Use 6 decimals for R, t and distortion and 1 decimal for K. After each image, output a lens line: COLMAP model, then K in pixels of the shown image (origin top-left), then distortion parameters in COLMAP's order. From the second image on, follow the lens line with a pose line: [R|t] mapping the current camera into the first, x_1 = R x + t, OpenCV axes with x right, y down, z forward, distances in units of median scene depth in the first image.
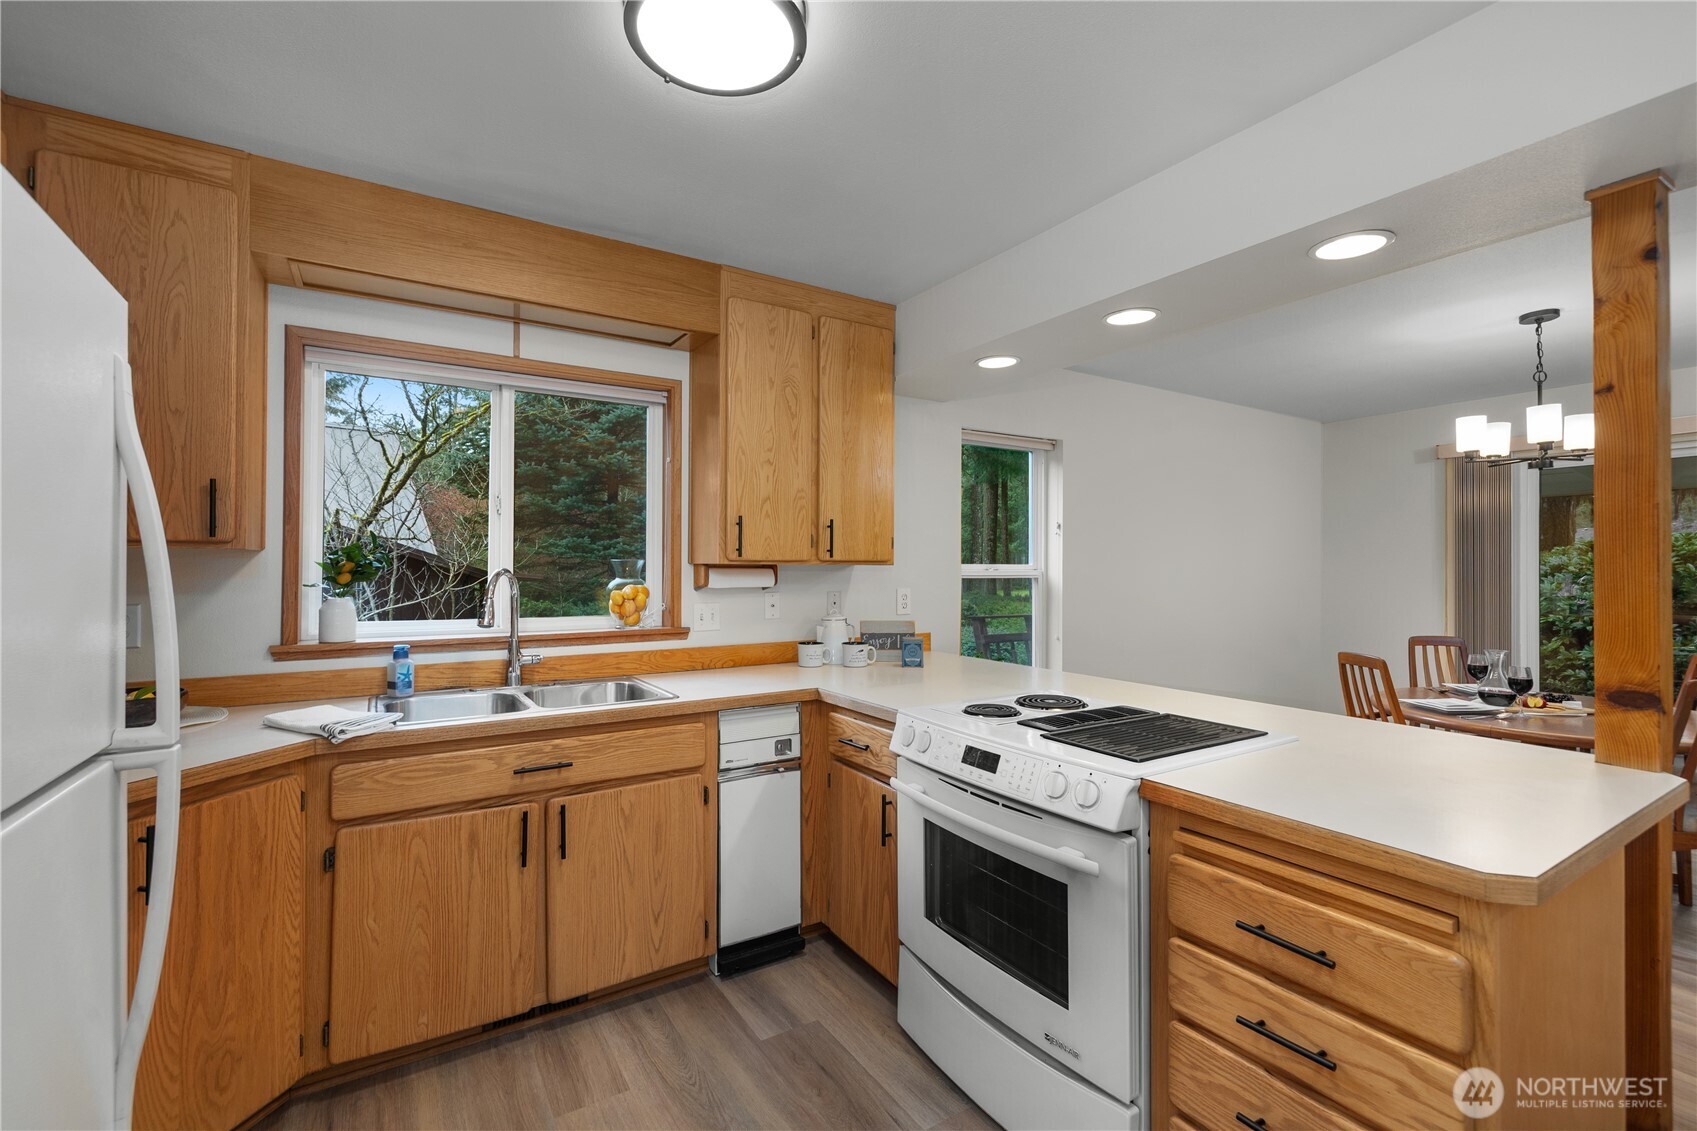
lens RADIAL K [[734.3, 0, 848.5], [0, 734.3, 566.4], [0, 0, 1]] dist [0.000939, -0.001033]
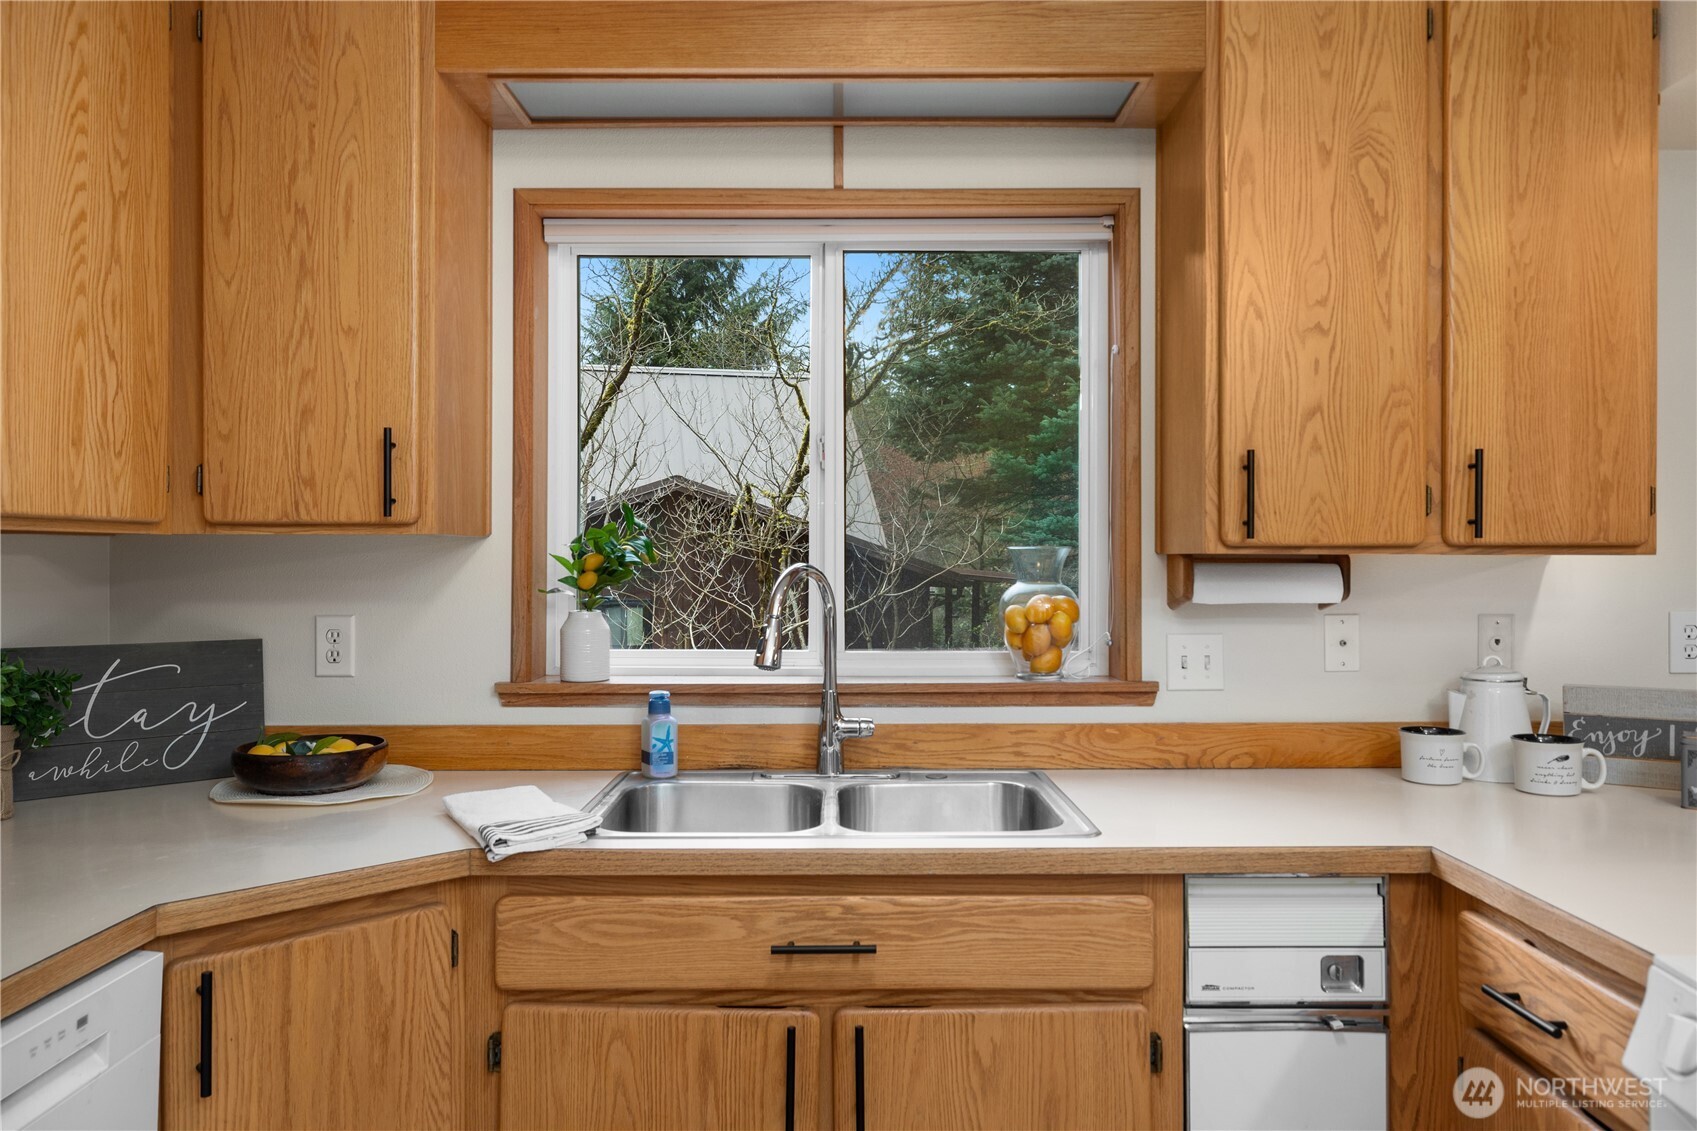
lens RADIAL K [[1174.5, 0, 849.1], [0, 1174.5, 562.0], [0, 0, 1]] dist [0.002362, -0.003135]
pose [[0.849568, -0.002142, -0.527475, 0.030682], [0.002448, 0.999997, -0.000118, 0.001478], [0.527474, -0.001191, 0.849571, 0.254827]]
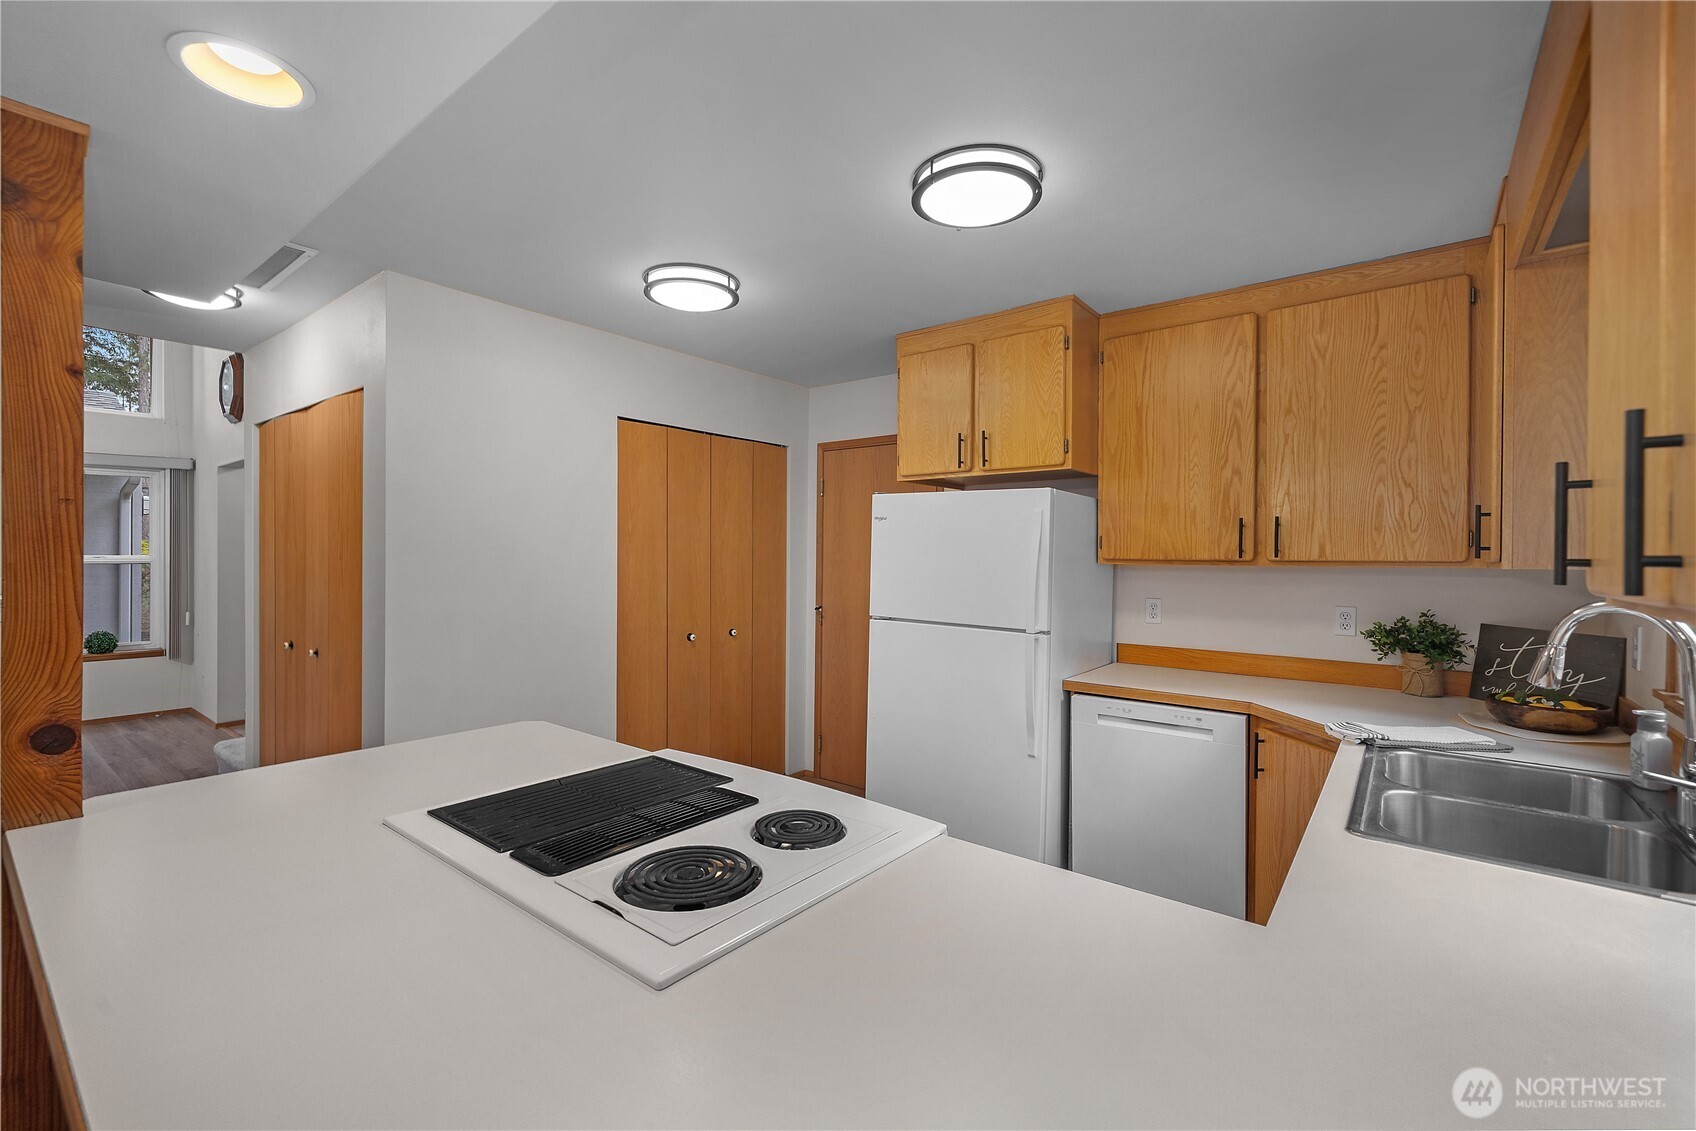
lens RADIAL K [[733.9, 0, 813.8], [0, 733.9, 554.5], [0, 0, 1]] dist [0.000939, -0.001033]
pose [[-0.949798, -0.011514, -0.312652, 0.327287], [-0.010205, 0.999931, -0.005823, -0.022927], [0.312697, -0.002340, -0.949850, 1.357438]]
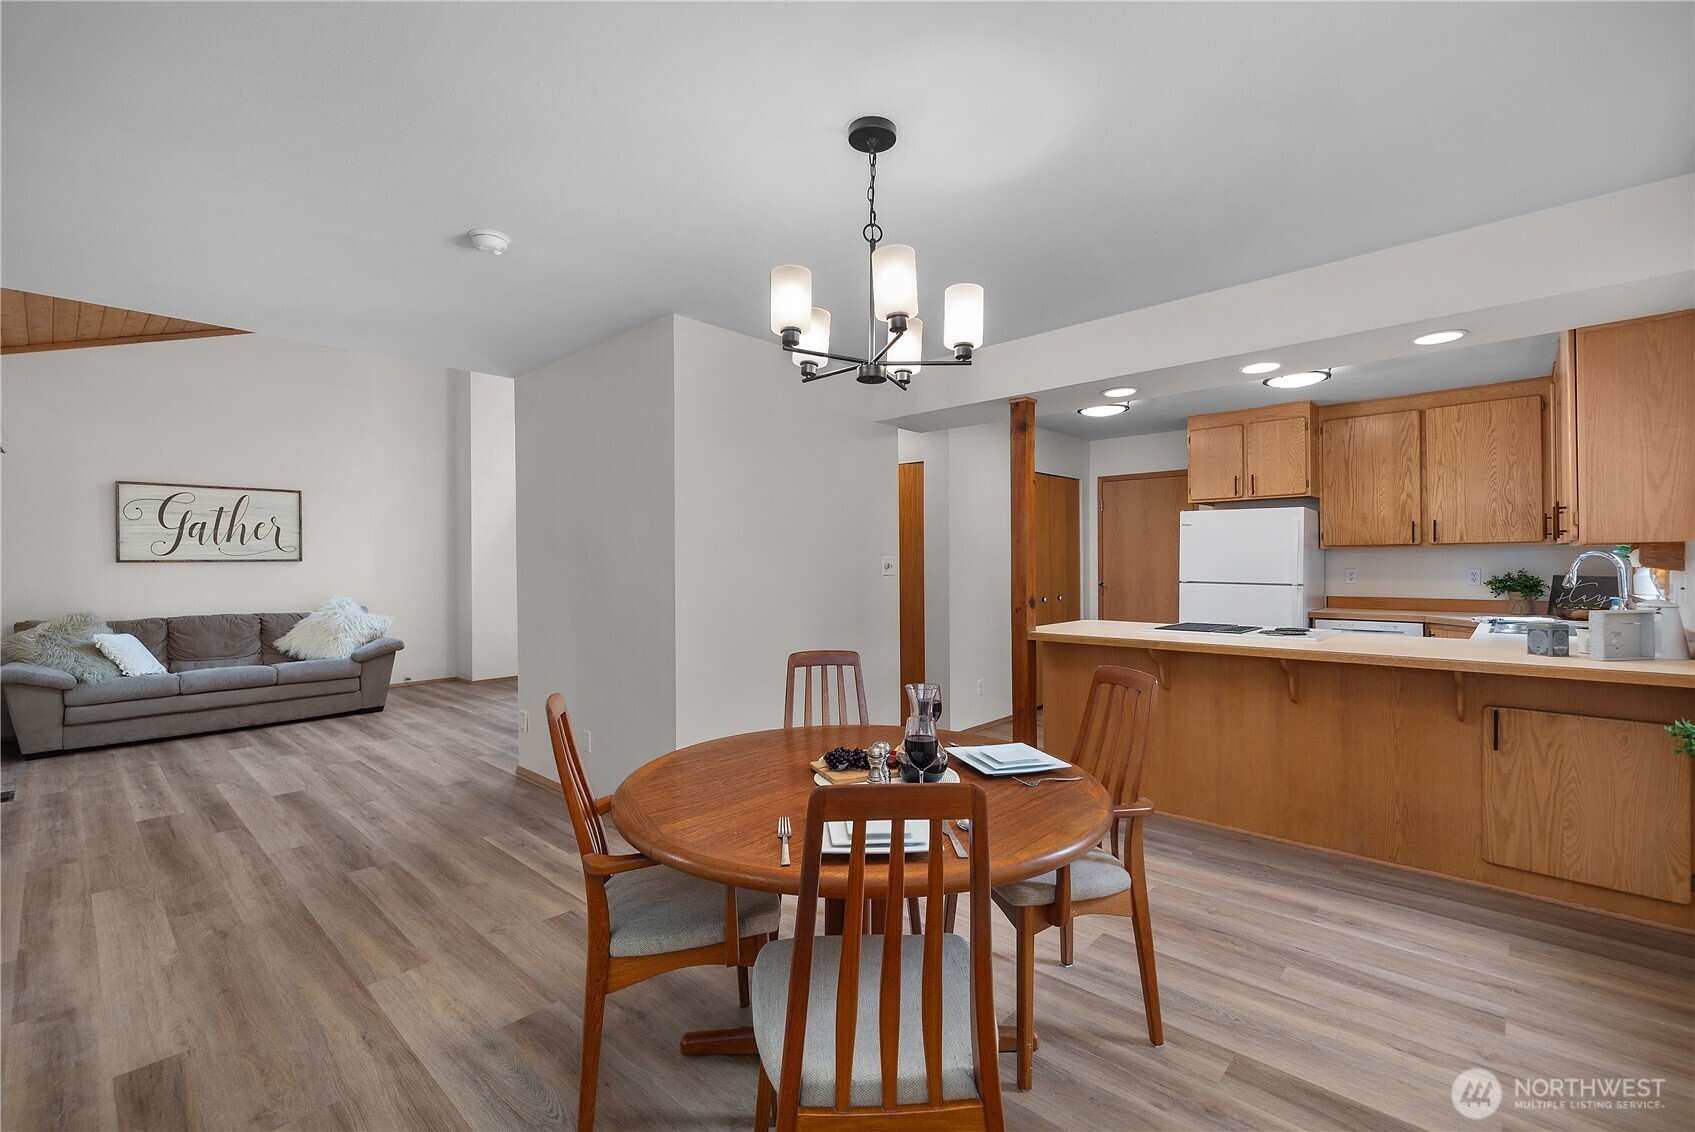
lens RADIAL K [[733.4, 0, 819.0], [0, 733.4, 557.1], [0, 0, 1]] dist [0.000939, -0.001033]
pose [[-0.971302, 0.004567, -0.237804, 1.488675], [0.007069, 0.999928, -0.009671, 0.017931], [0.237742, -0.011075, -0.971265, 2.112834]]
